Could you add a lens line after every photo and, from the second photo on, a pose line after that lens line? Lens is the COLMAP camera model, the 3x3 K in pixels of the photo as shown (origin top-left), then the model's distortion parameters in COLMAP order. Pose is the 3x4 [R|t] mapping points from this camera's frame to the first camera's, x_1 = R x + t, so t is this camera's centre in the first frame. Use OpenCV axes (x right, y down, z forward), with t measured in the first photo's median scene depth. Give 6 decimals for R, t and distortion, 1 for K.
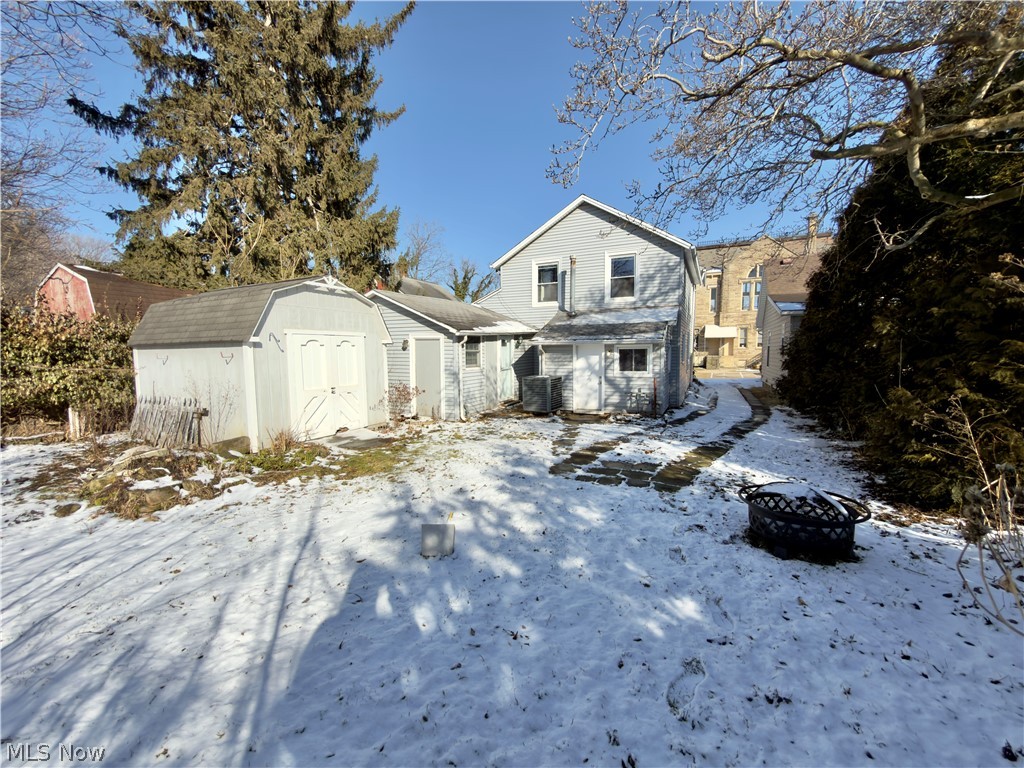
lens RADIAL K [[407.6, 0, 511.4], [0, 407.6, 385.9], [0, 0, 1]] dist [-0.000190, -0.000359]
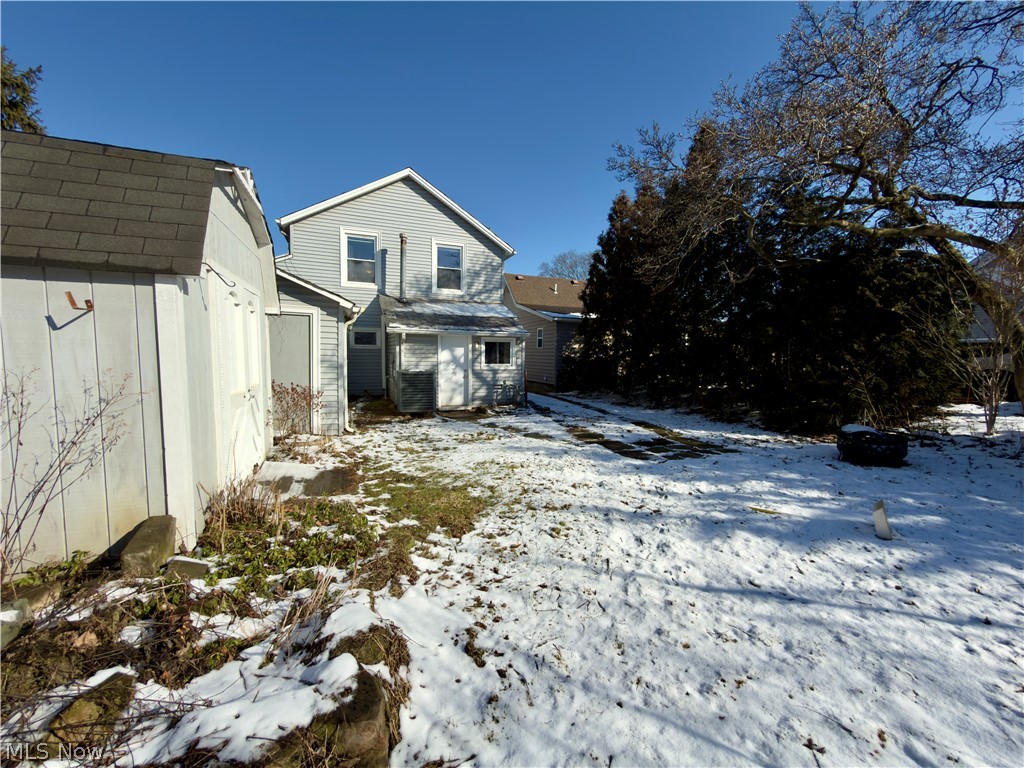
lens RADIAL K [[407.6, 0, 512.5], [0, 407.6, 386.3], [0, 0, 1]] dist [-0.000190, -0.000359]
pose [[0.671556, -0.040326, 0.739855, -0.417639], [0.041211, 0.999005, 0.017044, 0.003707], [-0.739807, 0.019044, 0.672550, 0.283860]]
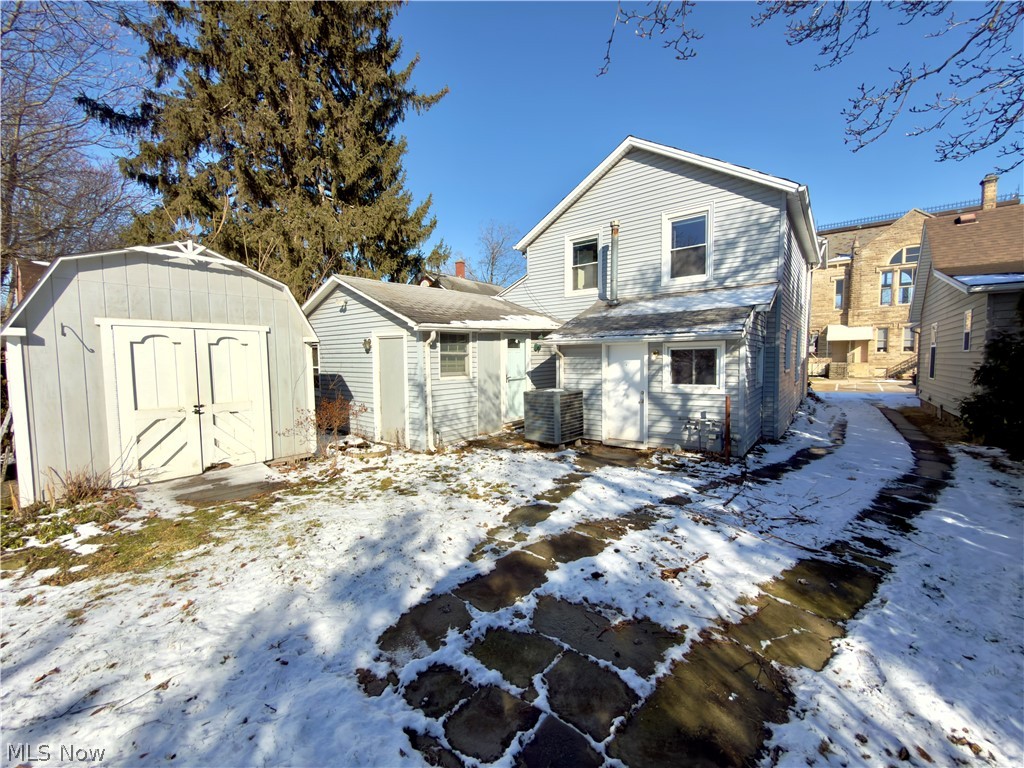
lens RADIAL K [[407.6, 0, 511.4], [0, 407.6, 383.7], [0, 0, 1]] dist [-0.000190, -0.000359]
pose [[0.976408, 0.011976, -0.215602, 0.155238], [-0.016880, 0.999639, -0.020921, -0.018623], [0.215273, 0.024067, 0.976257, 0.312472]]
